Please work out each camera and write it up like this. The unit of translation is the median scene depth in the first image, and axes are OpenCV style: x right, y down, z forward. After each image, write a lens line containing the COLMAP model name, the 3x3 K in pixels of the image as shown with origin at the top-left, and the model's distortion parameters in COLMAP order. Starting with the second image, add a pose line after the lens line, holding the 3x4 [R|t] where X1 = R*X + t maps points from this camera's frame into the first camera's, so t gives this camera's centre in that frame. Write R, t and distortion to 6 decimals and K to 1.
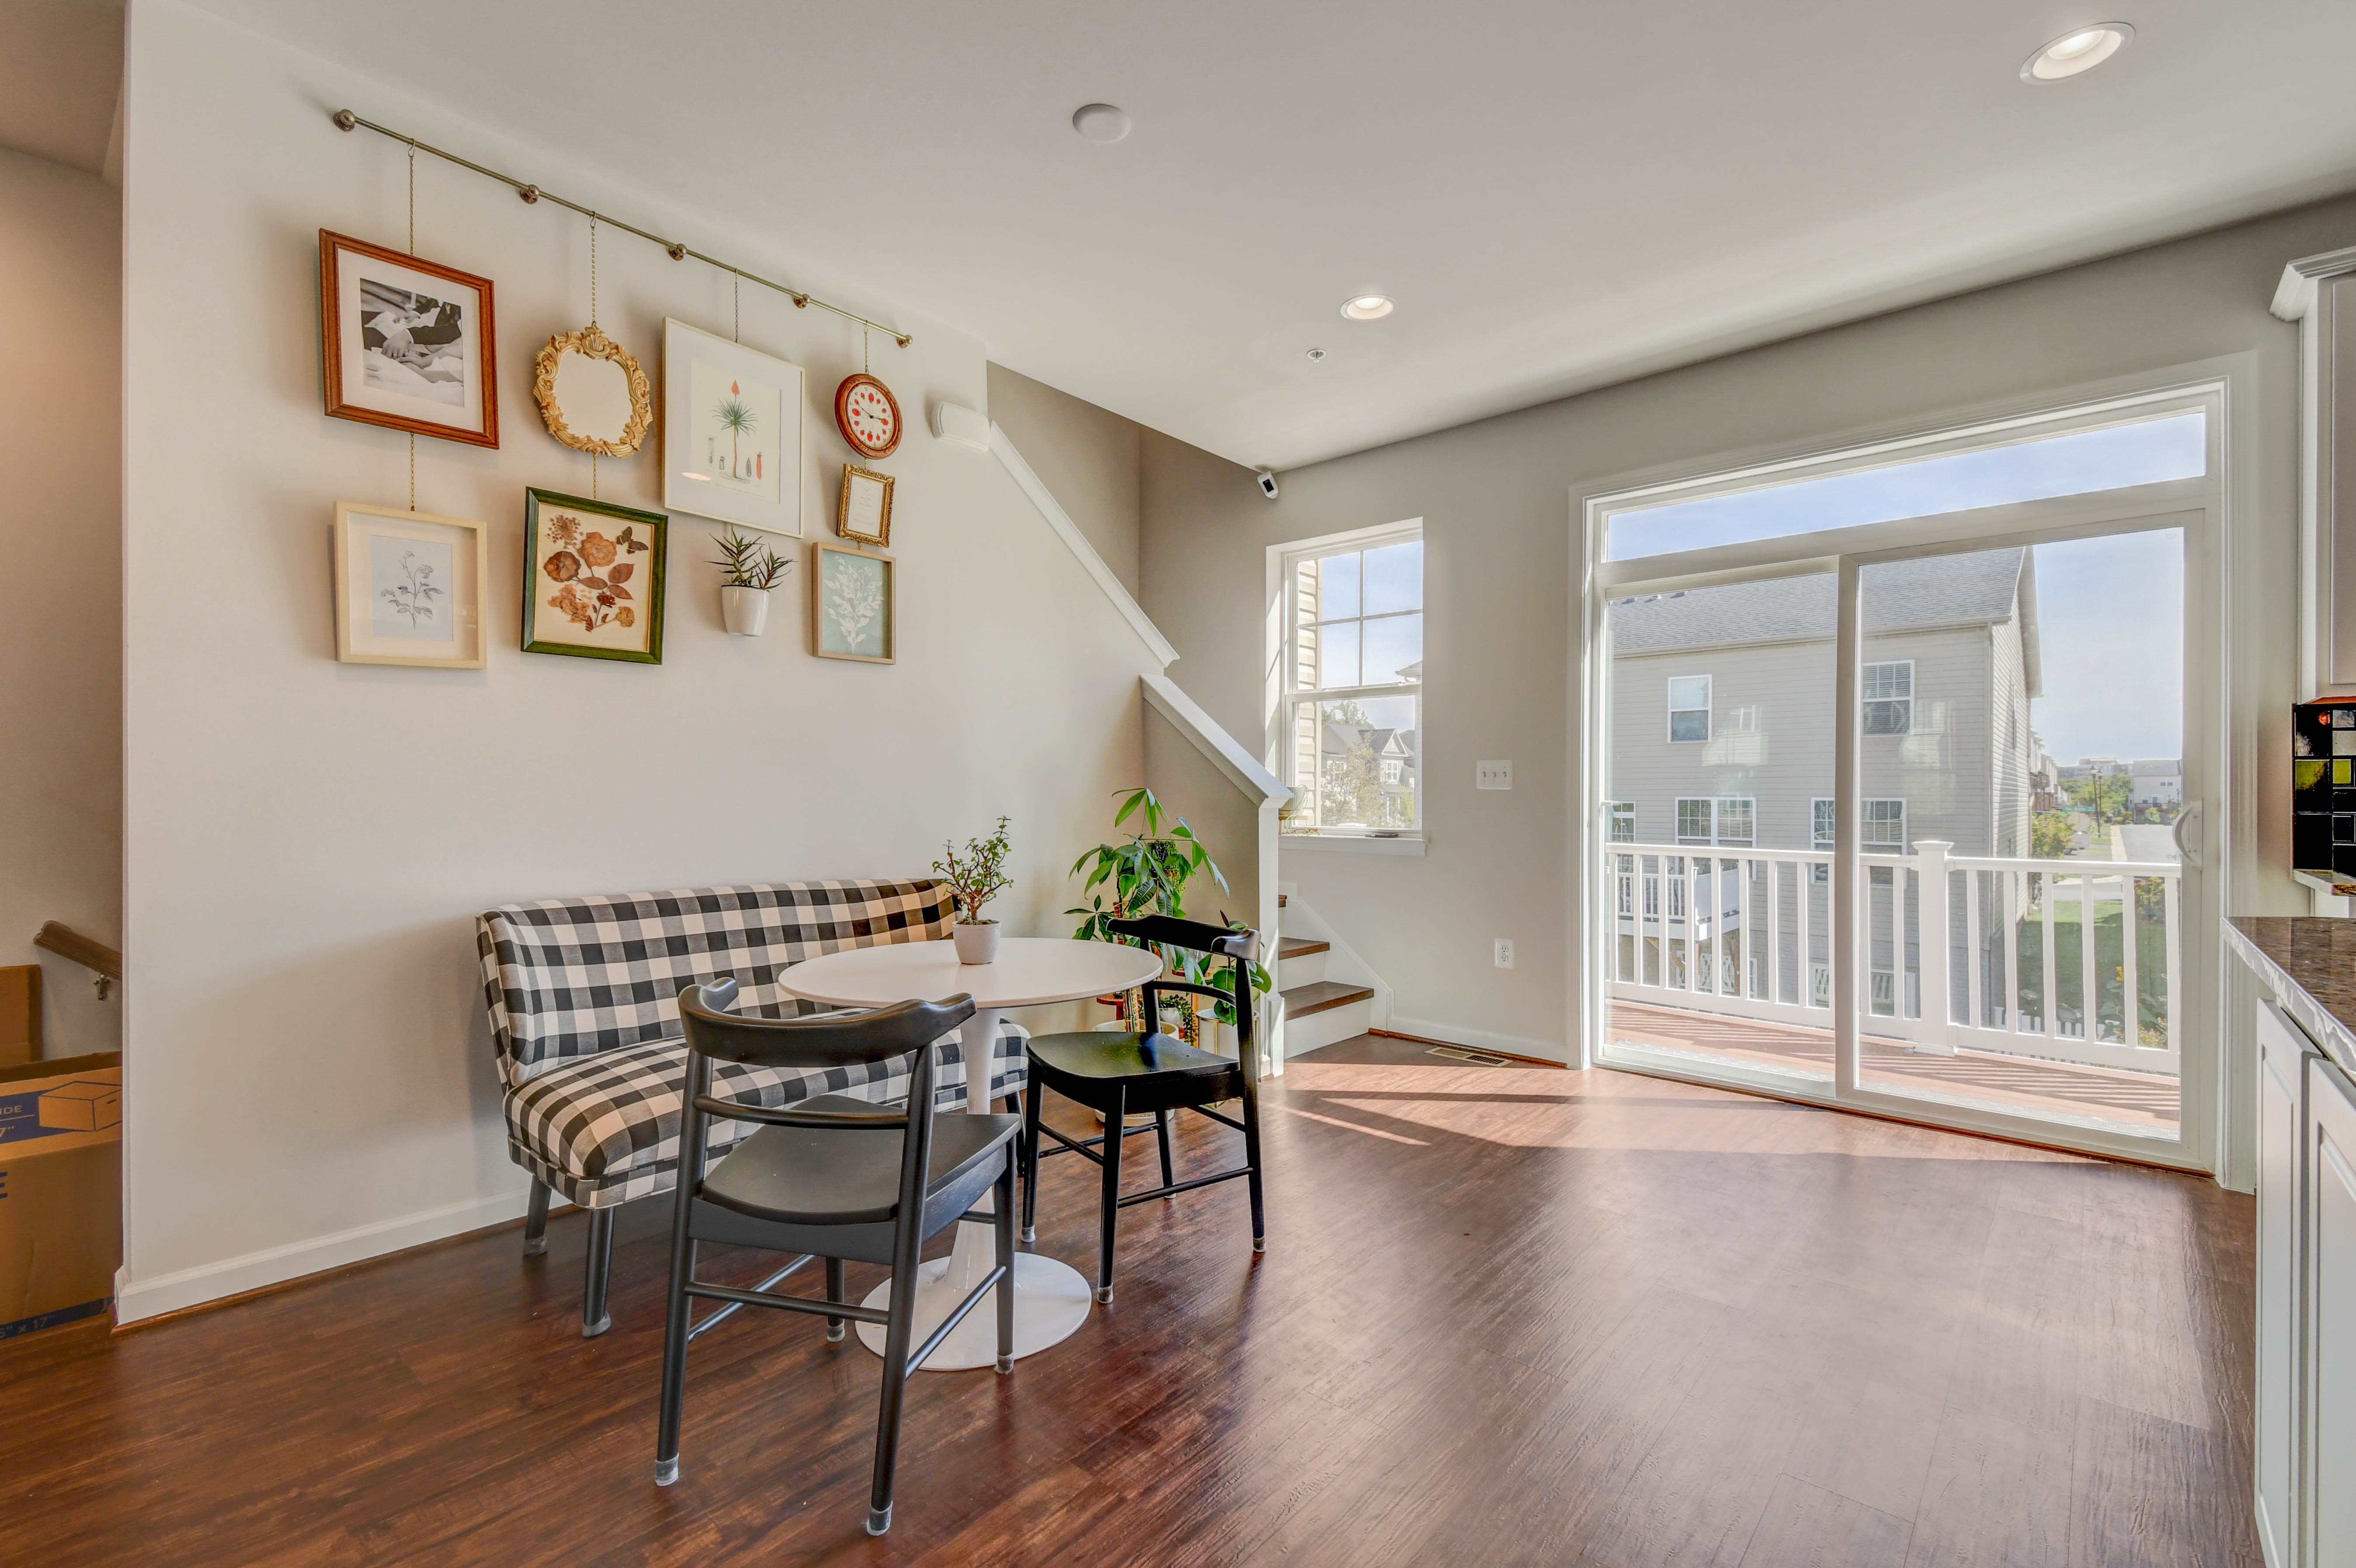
lens RADIAL K [[1021.1, 0, 1178.0], [0, 1021.1, 784.0], [0, 0, 1]] dist [-0.001333, -0.000613]
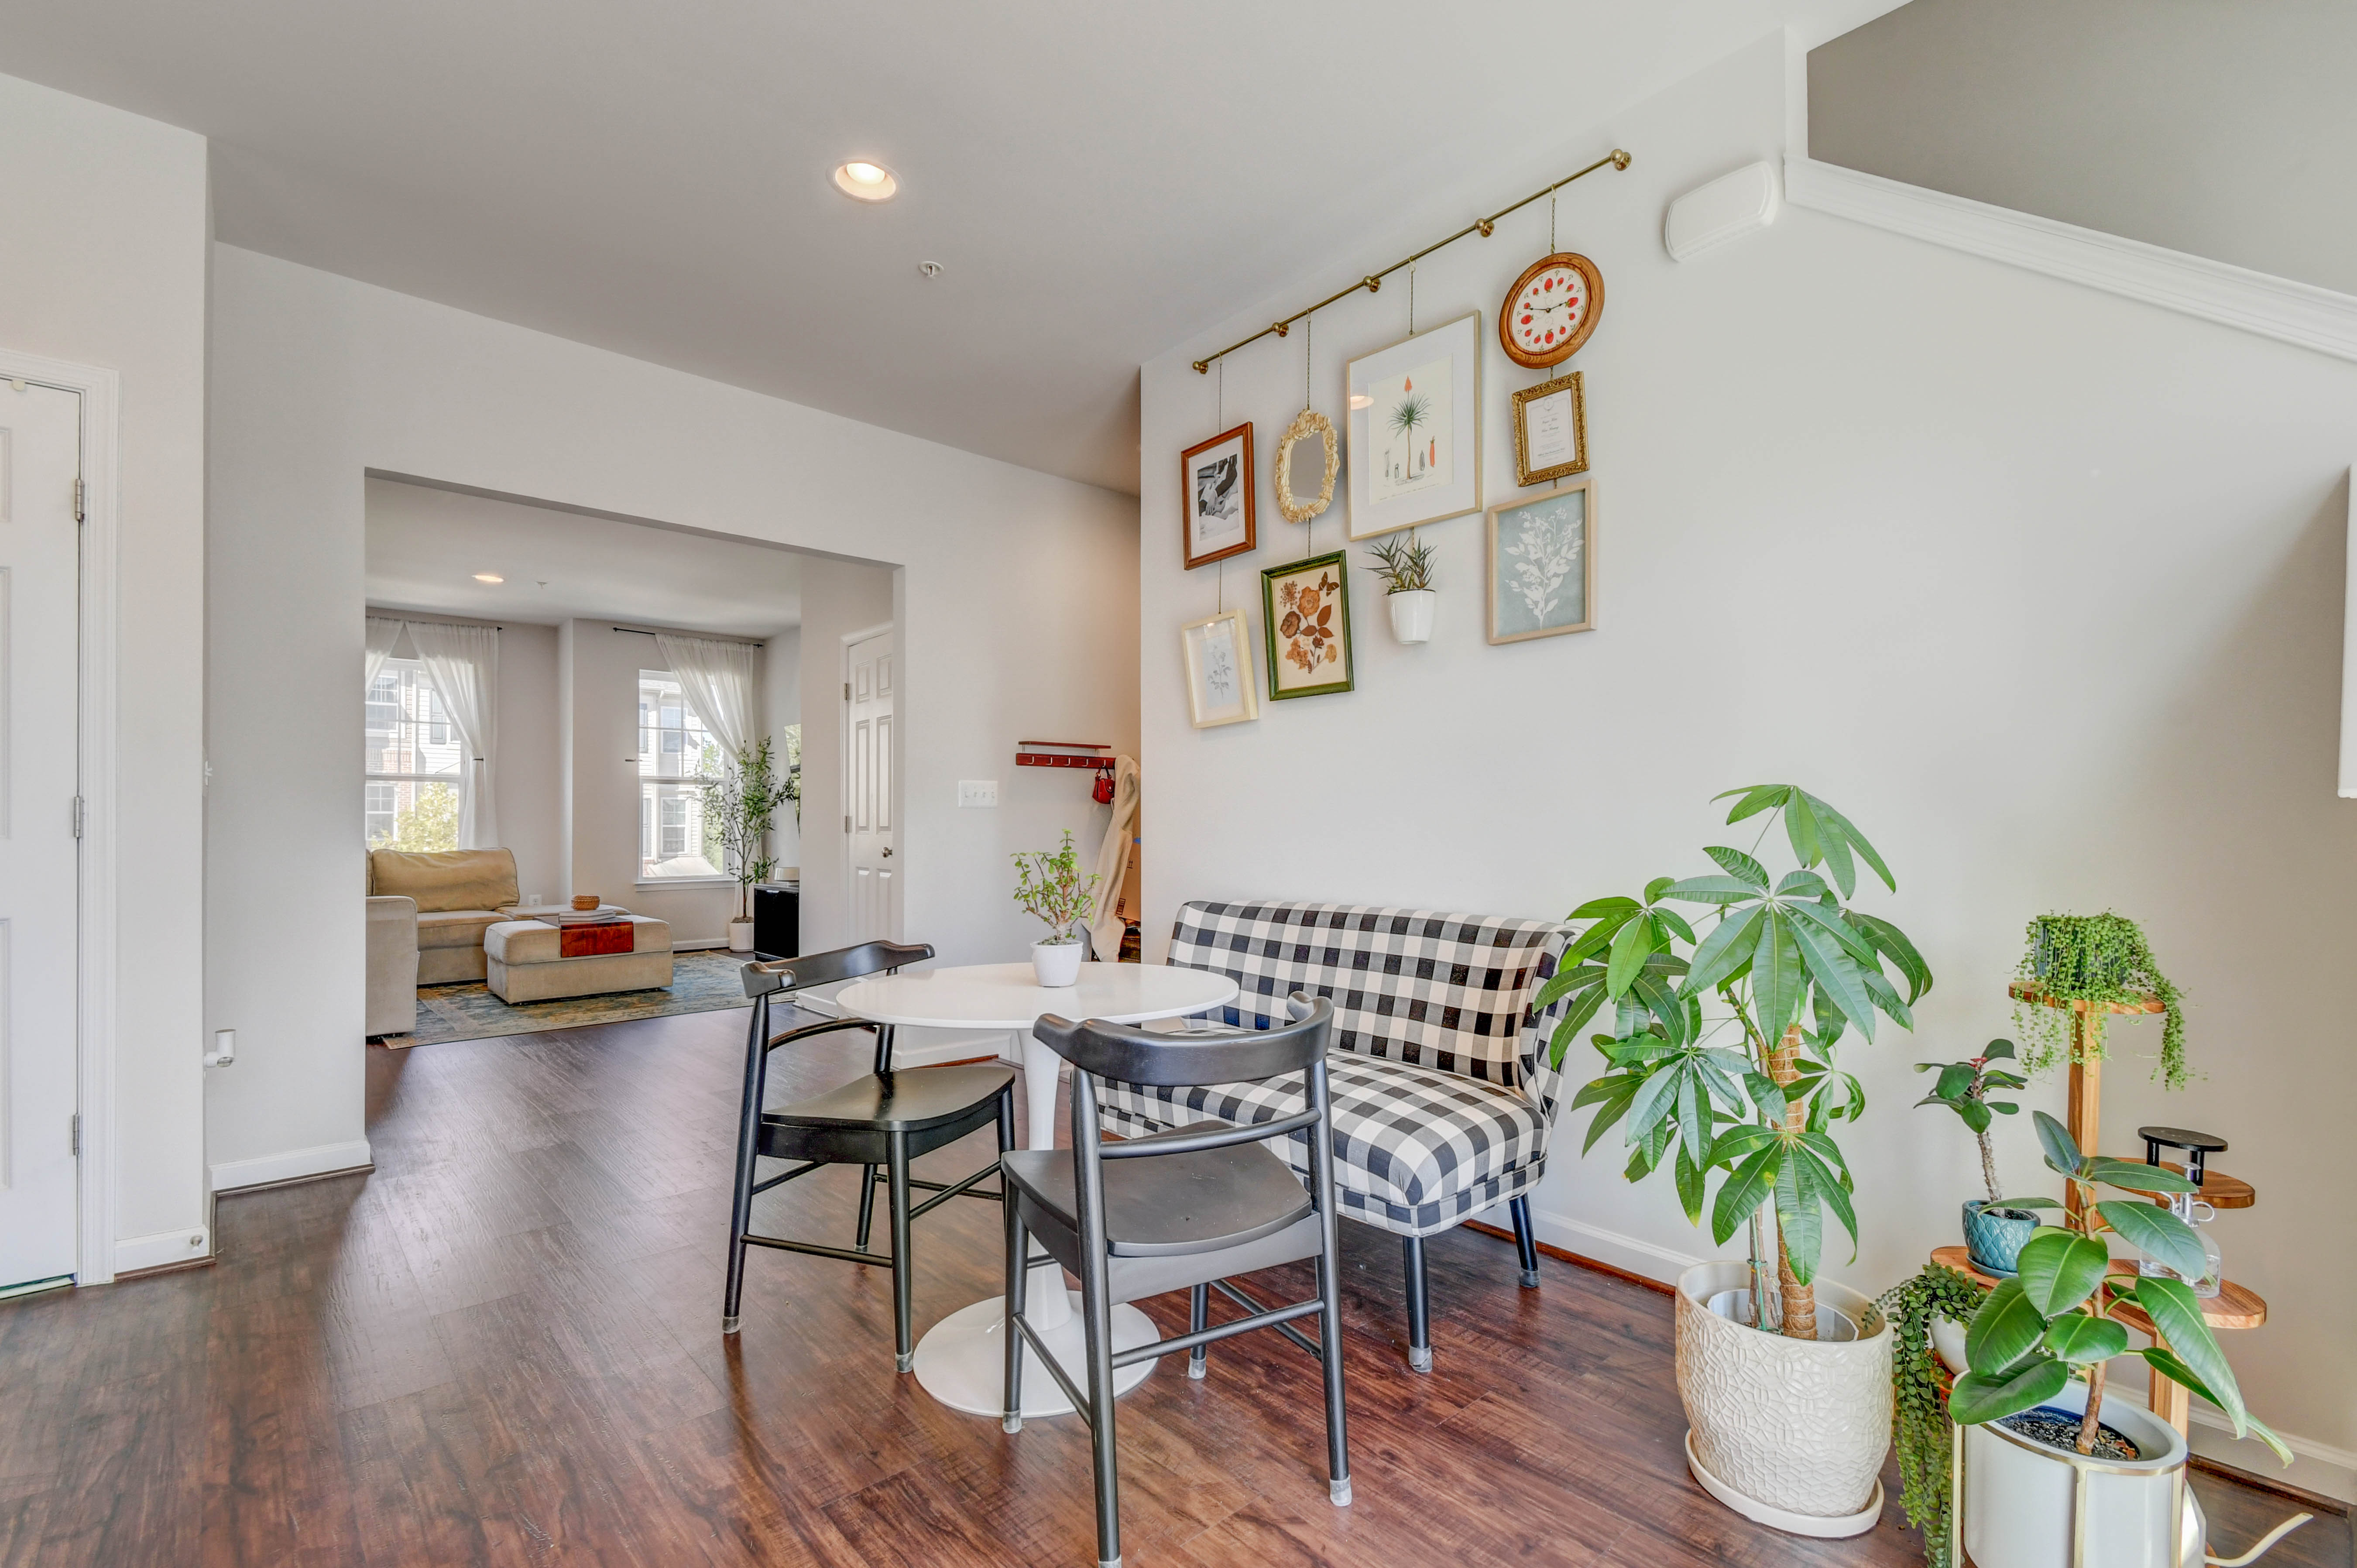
lens RADIAL K [[992.1, 0, 1176.6], [0, 992.1, 823.2], [0, 0, 1]] dist [0.012726, -0.000114]
pose [[-0.107240, -0.010357, -0.994179, 0.547726], [0.008600, 0.999899, -0.011344, 0.031187], [0.994196, -0.009767, -0.107140, 0.954457]]
